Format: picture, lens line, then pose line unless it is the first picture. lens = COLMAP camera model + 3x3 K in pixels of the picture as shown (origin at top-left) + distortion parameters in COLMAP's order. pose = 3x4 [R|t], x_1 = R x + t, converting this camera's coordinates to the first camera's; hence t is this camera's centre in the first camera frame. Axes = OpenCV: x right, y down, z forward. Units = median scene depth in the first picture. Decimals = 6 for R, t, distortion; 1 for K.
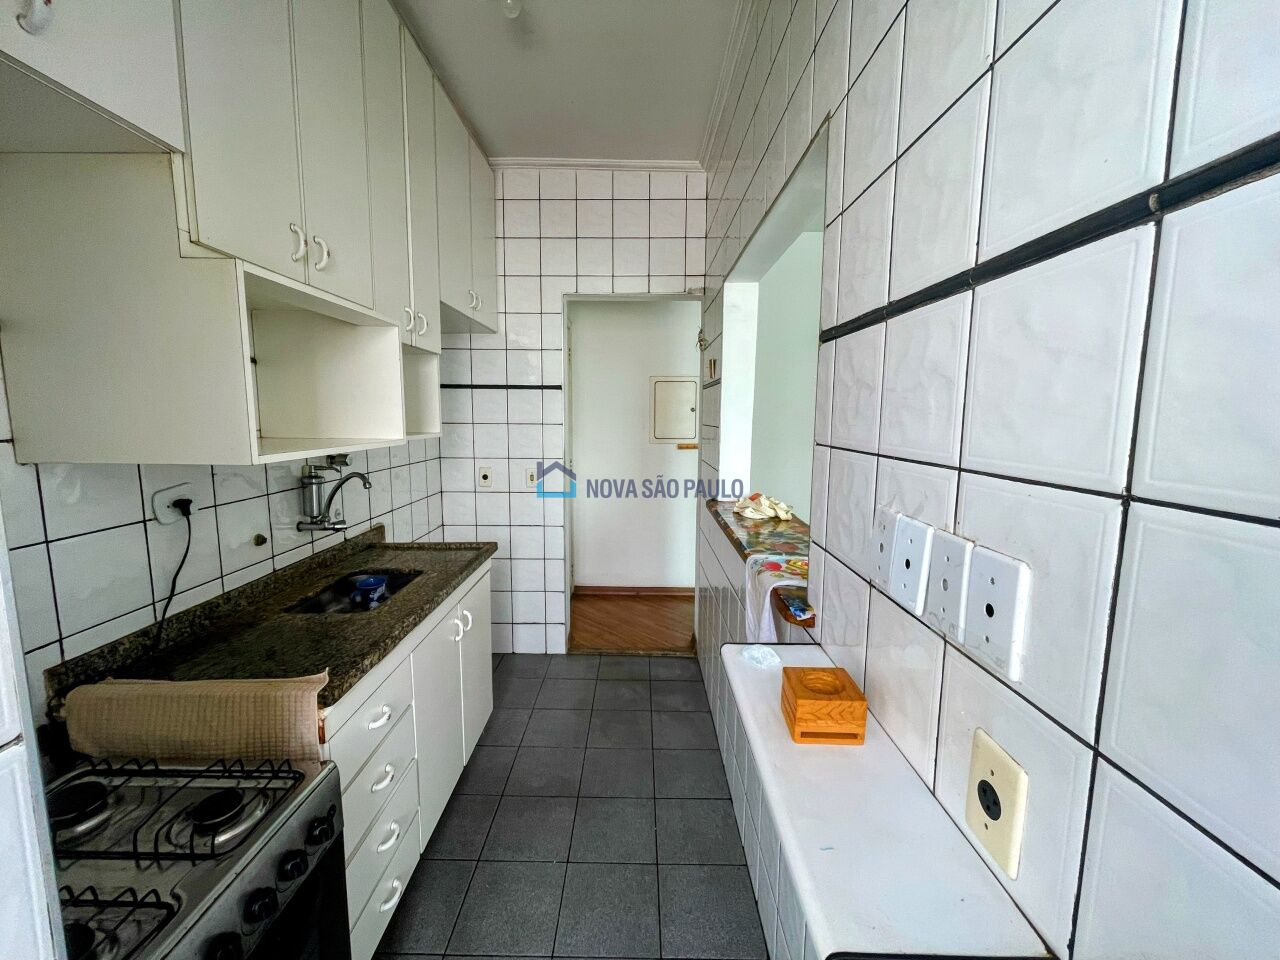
lens RADIAL K [[513.0, 0, 637.0], [0, 513.0, 475.3], [0, 0, 1]] dist [-0.006804, 0.000004]
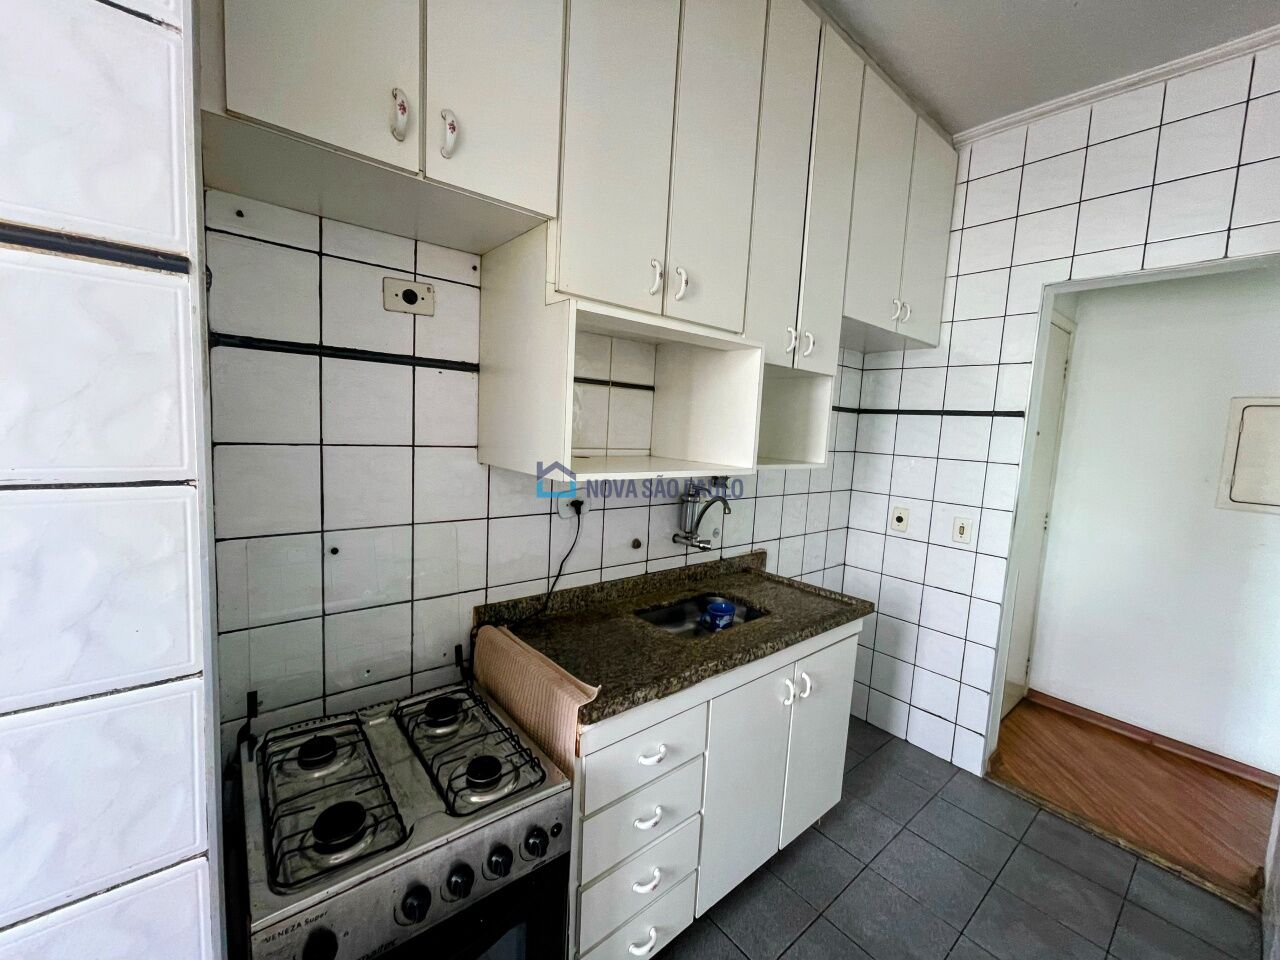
lens RADIAL K [[513.0, 0, 635.2], [0, 513.0, 475.2], [0, 0, 1]] dist [-0.006804, 0.000004]
pose [[0.633847, 0.102039, -0.766698, 0.107098], [-0.137274, 0.990364, 0.018319, -0.039901], [0.761179, 0.093636, 0.641747, 0.209443]]
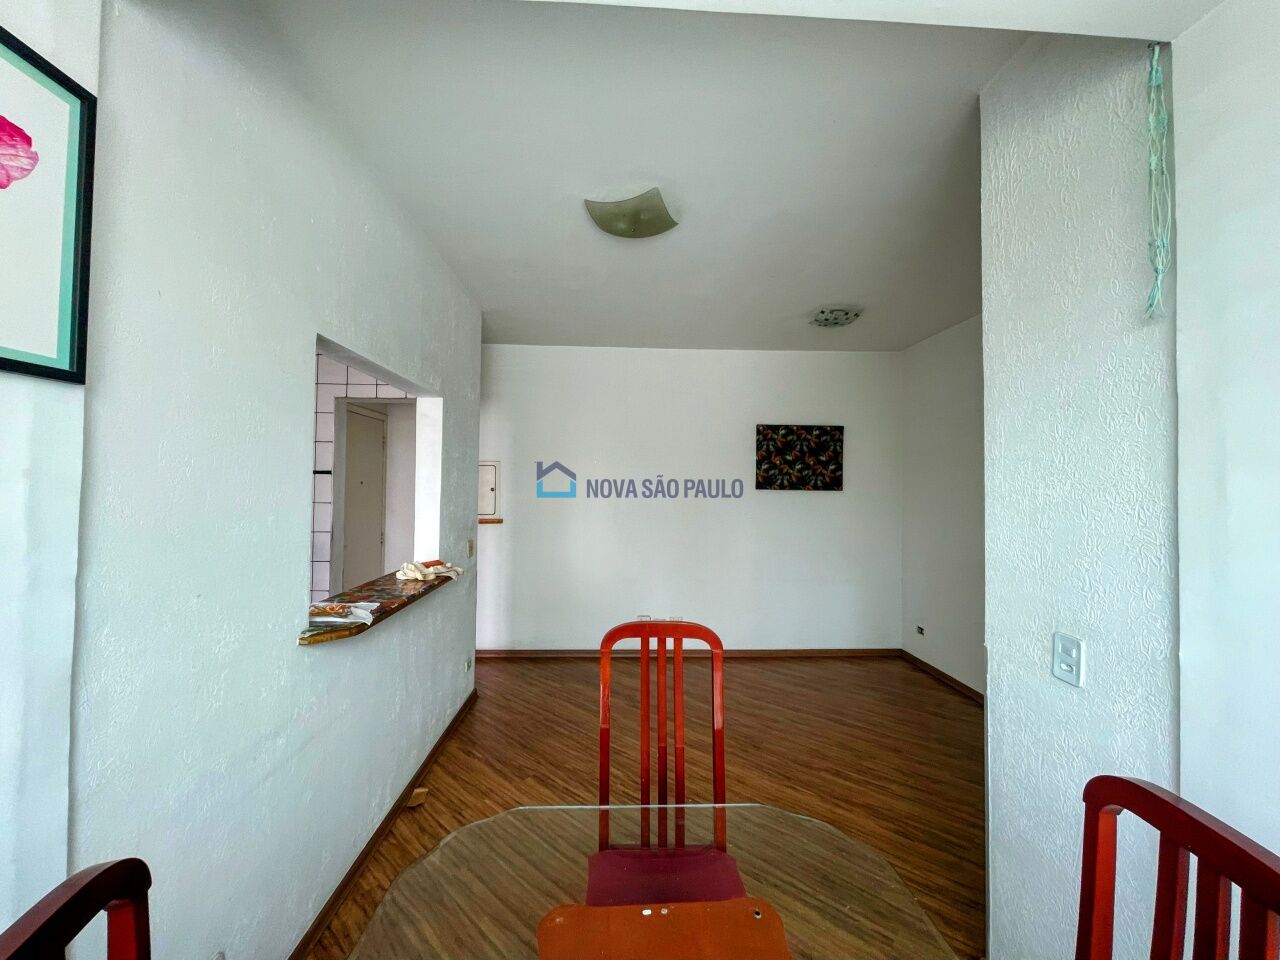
lens RADIAL K [[513.0, 0, 636.4], [0, 513.0, 478.0], [0, 0, 1]] dist [-0.006804, 0.000004]
pose [[0.998779, 0.005833, 0.049053, 0.830255], [0.000847, 0.990836, -0.135070, 0.007712], [-0.049391, 0.134947, 0.989621, -0.364264]]
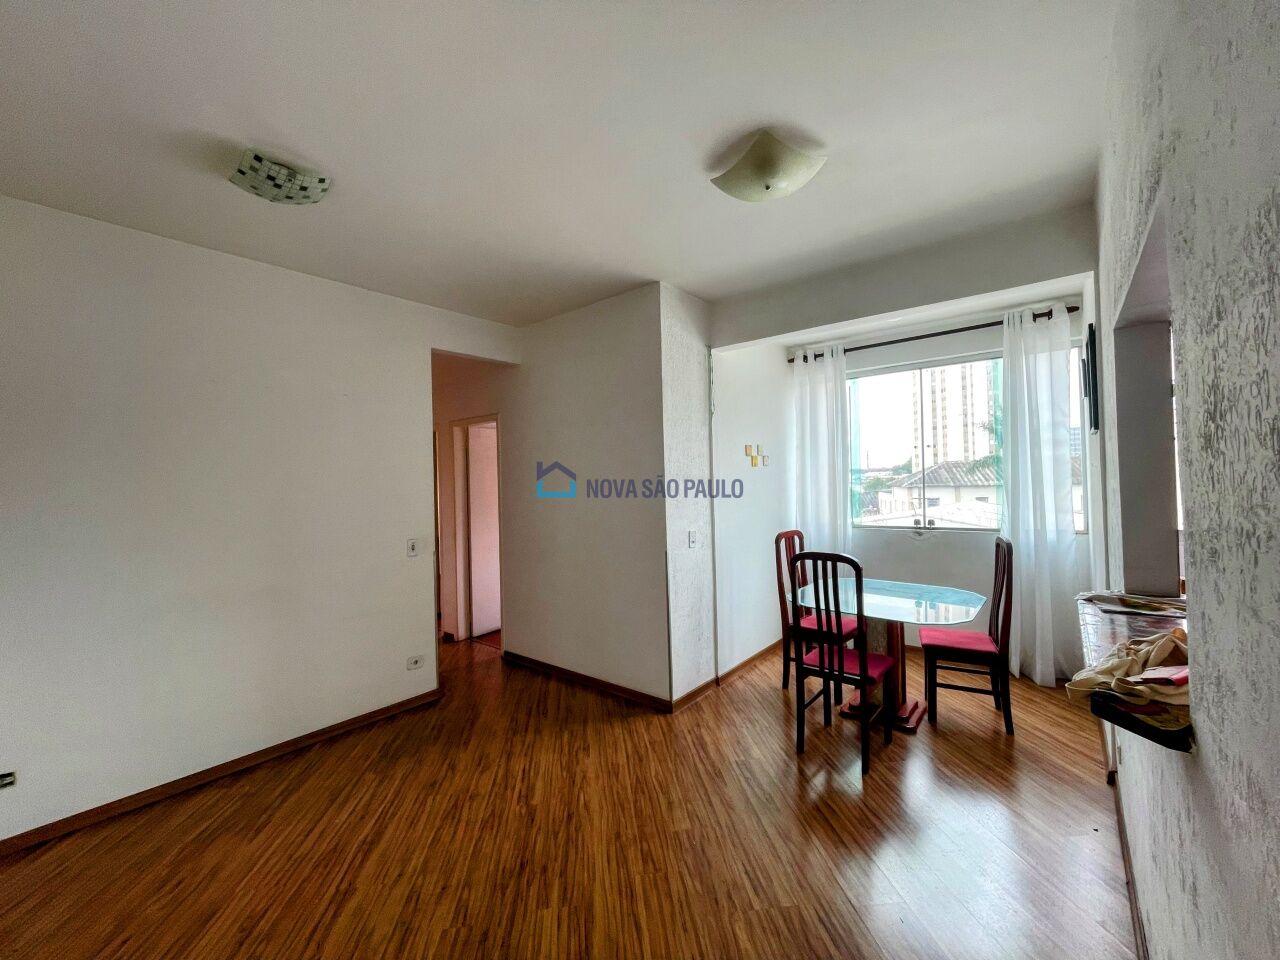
lens RADIAL K [[513.0, 0, 635.0], [0, 513.0, 479.0], [0, 0, 1]] dist [-0.006804, 0.000004]
pose [[-0.768678, 0.015370, 0.639451, 0.389130], [0.098687, 0.990591, 0.094821, -0.272122], [-0.631977, 0.135992, -0.762962, 1.991386]]
